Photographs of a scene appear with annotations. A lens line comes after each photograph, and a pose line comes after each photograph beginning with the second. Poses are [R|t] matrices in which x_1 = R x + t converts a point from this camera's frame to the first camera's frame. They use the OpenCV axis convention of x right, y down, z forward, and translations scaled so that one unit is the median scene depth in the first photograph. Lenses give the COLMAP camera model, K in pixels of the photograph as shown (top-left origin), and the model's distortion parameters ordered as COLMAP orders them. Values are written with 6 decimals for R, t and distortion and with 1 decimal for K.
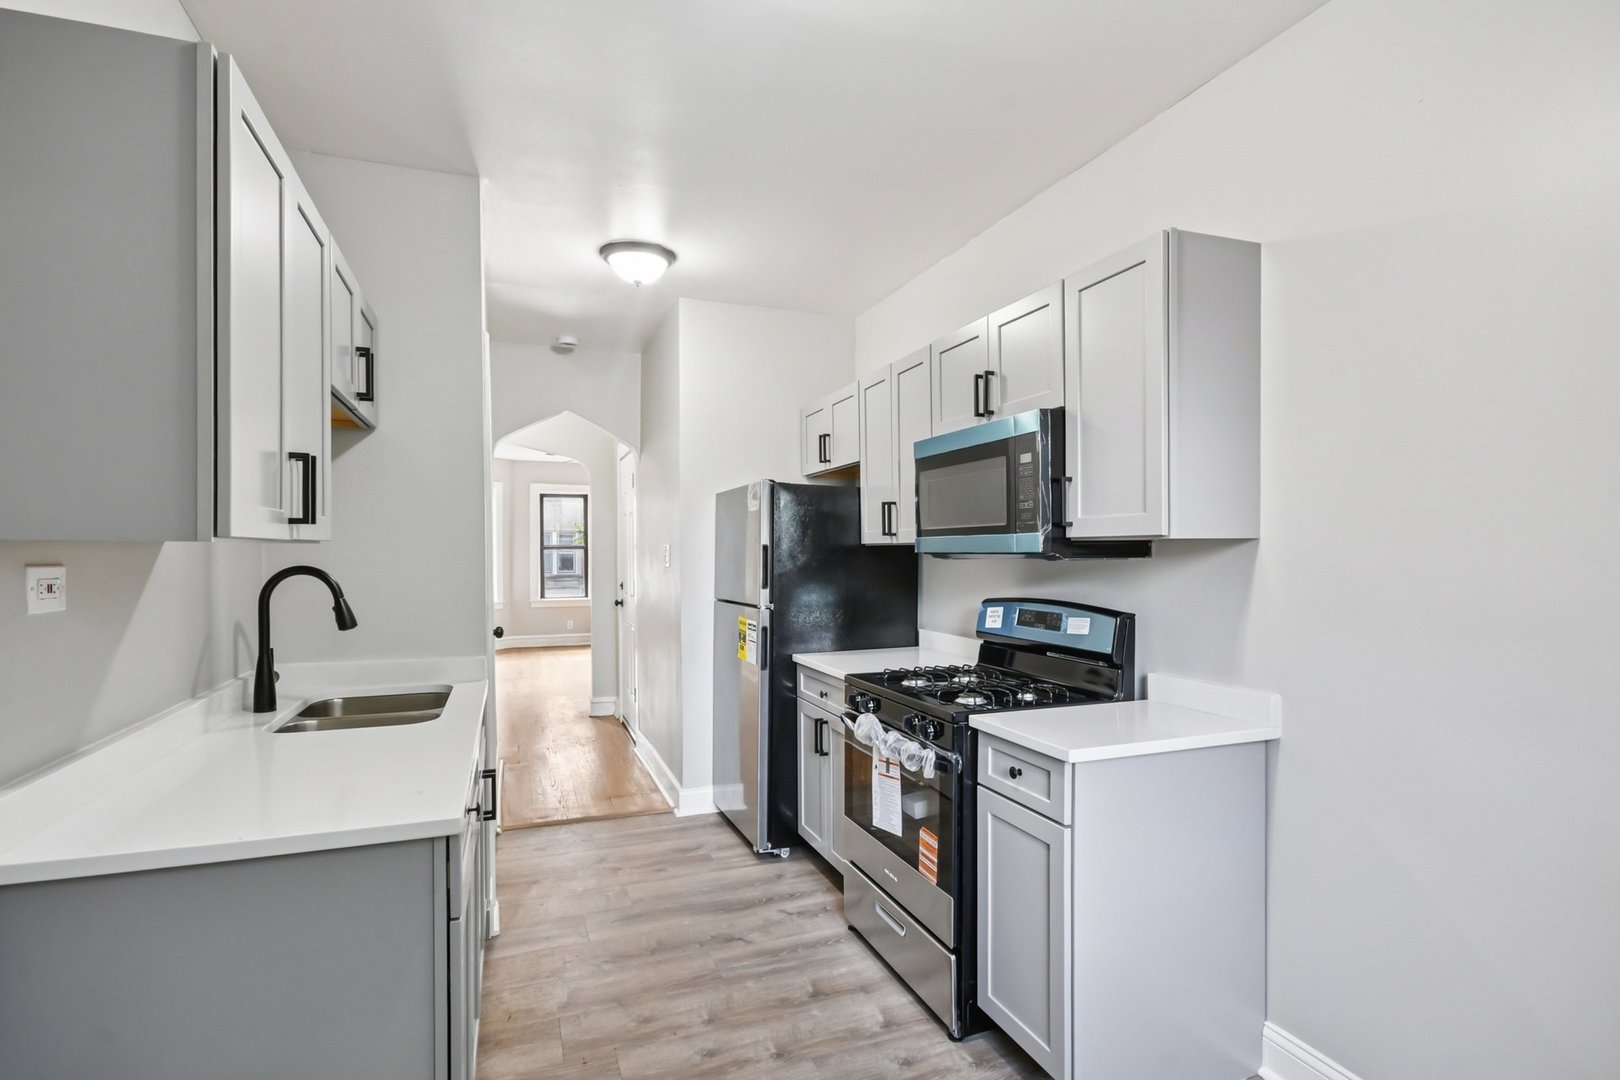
lens RADIAL K [[782.9, 0, 817.4], [0, 782.9, 557.4], [0, 0, 1]] dist [-0.002631, -0.000080]
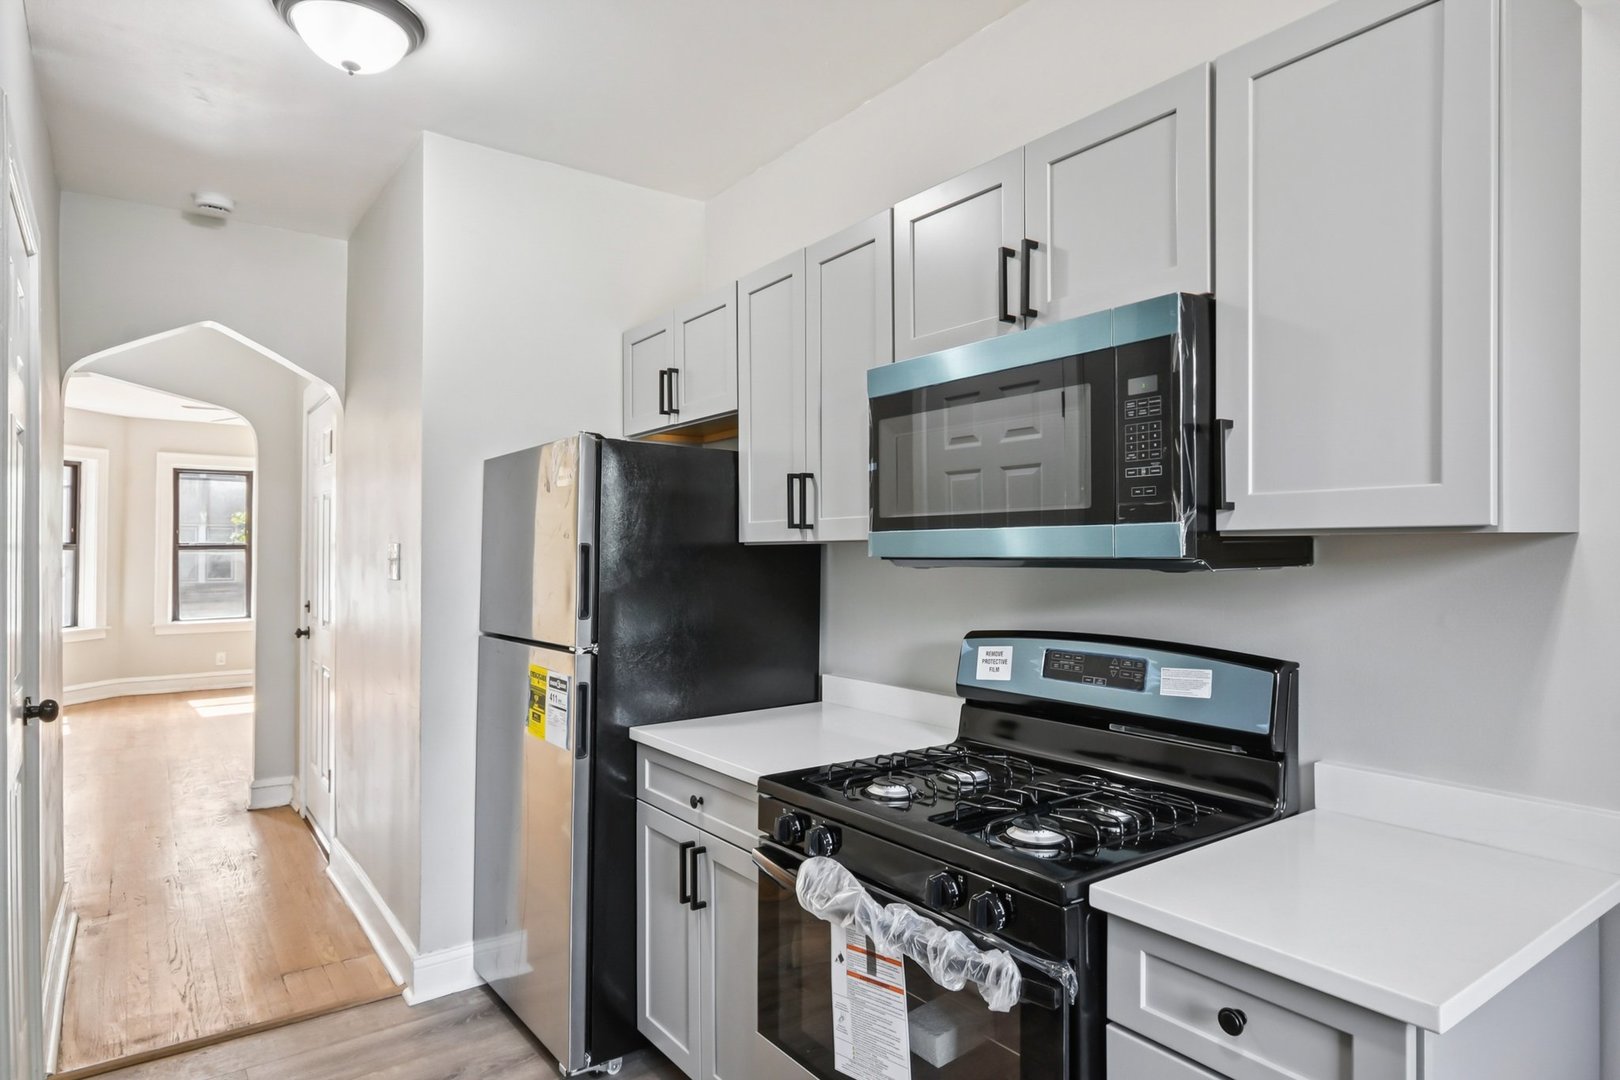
lens RADIAL K [[921.2, 0, 818.3], [0, 921.2, 536.1], [0, 0, 1]] dist [0.000769, -0.000525]
pose [[0.965152, 0.004579, 0.261650, -0.079809], [0.001831, 0.999704, -0.024250, -0.004273], [-0.261683, 0.023884, 0.964858, 0.293650]]
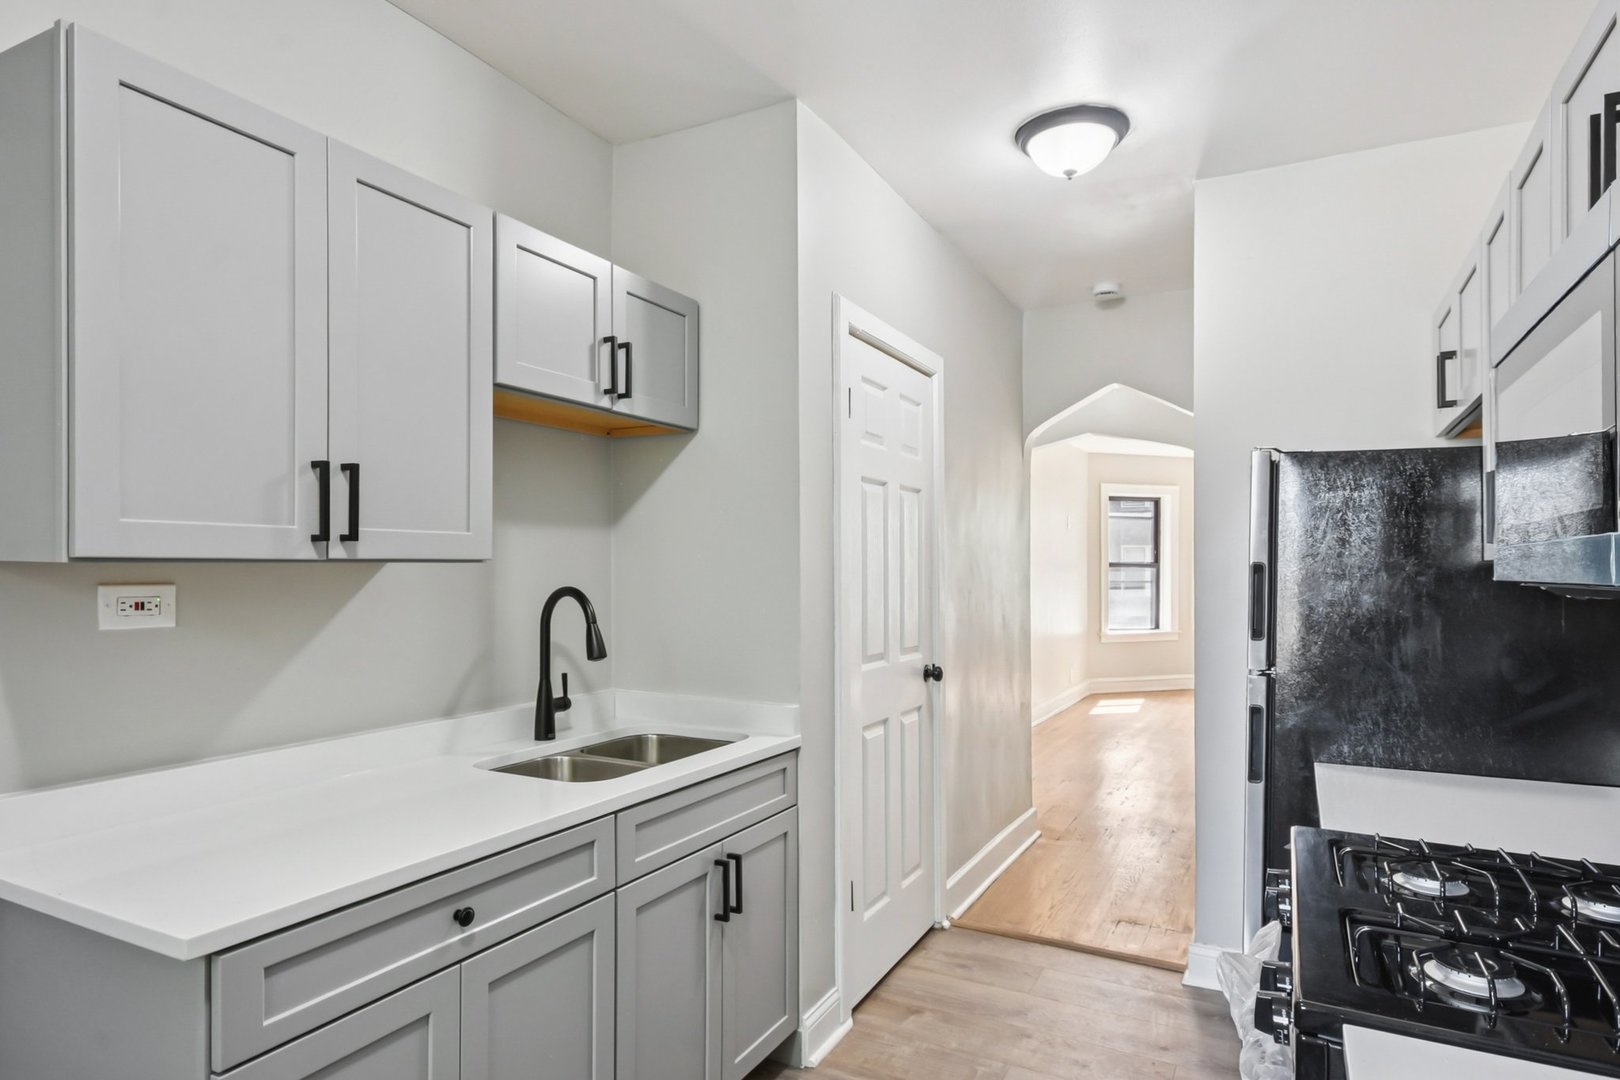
lens RADIAL K [[913.6, 0, 834.8], [0, 913.6, 566.4], [0, 0, 1]] dist [0.022116, 0.001702]
pose [[0.671564, 0.002795, -0.740942, 0.225561], [-0.010776, 0.999924, -0.005995, -0.006357], [0.740868, 0.012011, 0.671543, 0.325717]]
